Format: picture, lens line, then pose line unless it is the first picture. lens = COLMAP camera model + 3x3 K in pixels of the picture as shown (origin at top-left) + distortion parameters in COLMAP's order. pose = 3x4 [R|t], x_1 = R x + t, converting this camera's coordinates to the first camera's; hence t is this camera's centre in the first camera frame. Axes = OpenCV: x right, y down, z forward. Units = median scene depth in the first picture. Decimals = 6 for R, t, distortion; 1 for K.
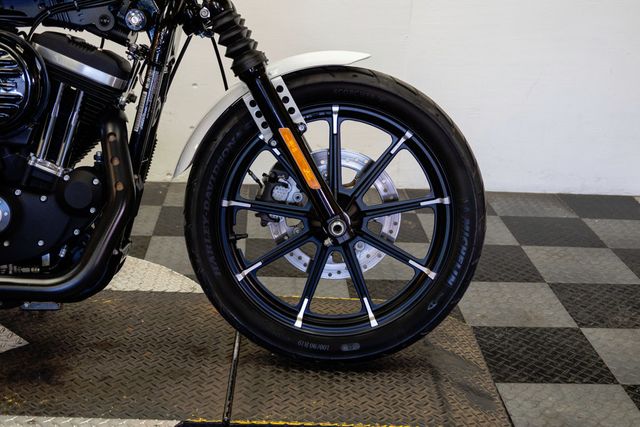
lens RADIAL K [[932.5, 0, 317.2], [0, 932.5, 212.0], [0, 0, 1]] dist [0.014929, 0.047671]
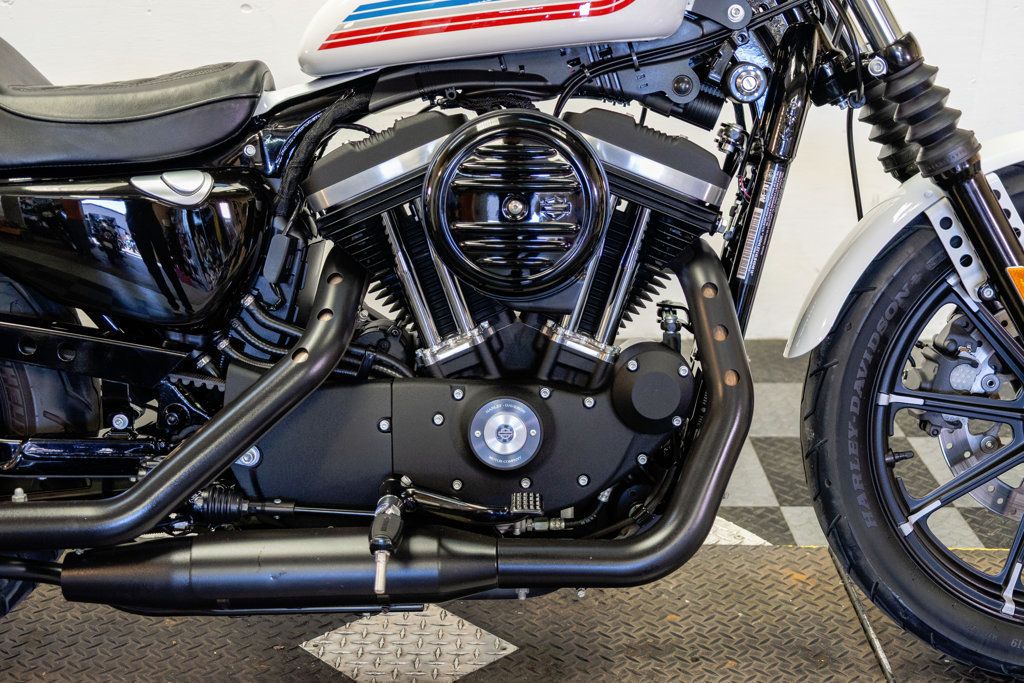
lens RADIAL K [[1480.1, 0, 512.0], [0, 1480.1, 341.5], [0, 0, 1]] dist [0.005210, 0.099622]
pose [[0.999020, -0.025671, -0.036061, -0.298918], [0.025367, 0.999639, -0.008856, -0.043400], [0.036275, 0.007932, 0.999310, 0.097582]]
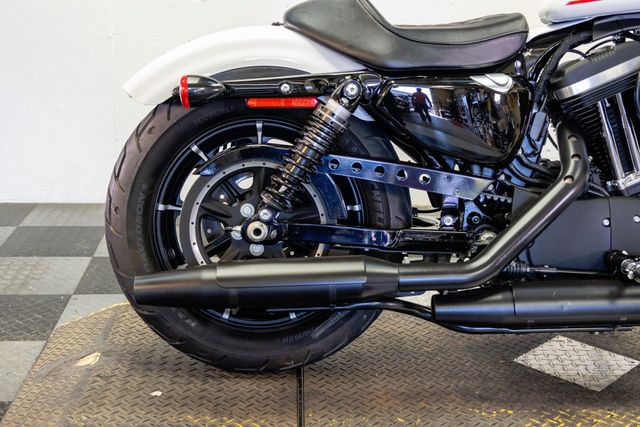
lens RADIAL K [[925.6, 0, 320.0], [0, 925.6, 213.5], [0, 0, 1]] dist [0.009242, 0.040888]
pose [[0.999565, -0.023553, 0.017724, -0.712587], [0.024226, 0.998954, -0.038779, 0.016413], [-0.016792, 0.039192, 0.999091, 0.035568]]
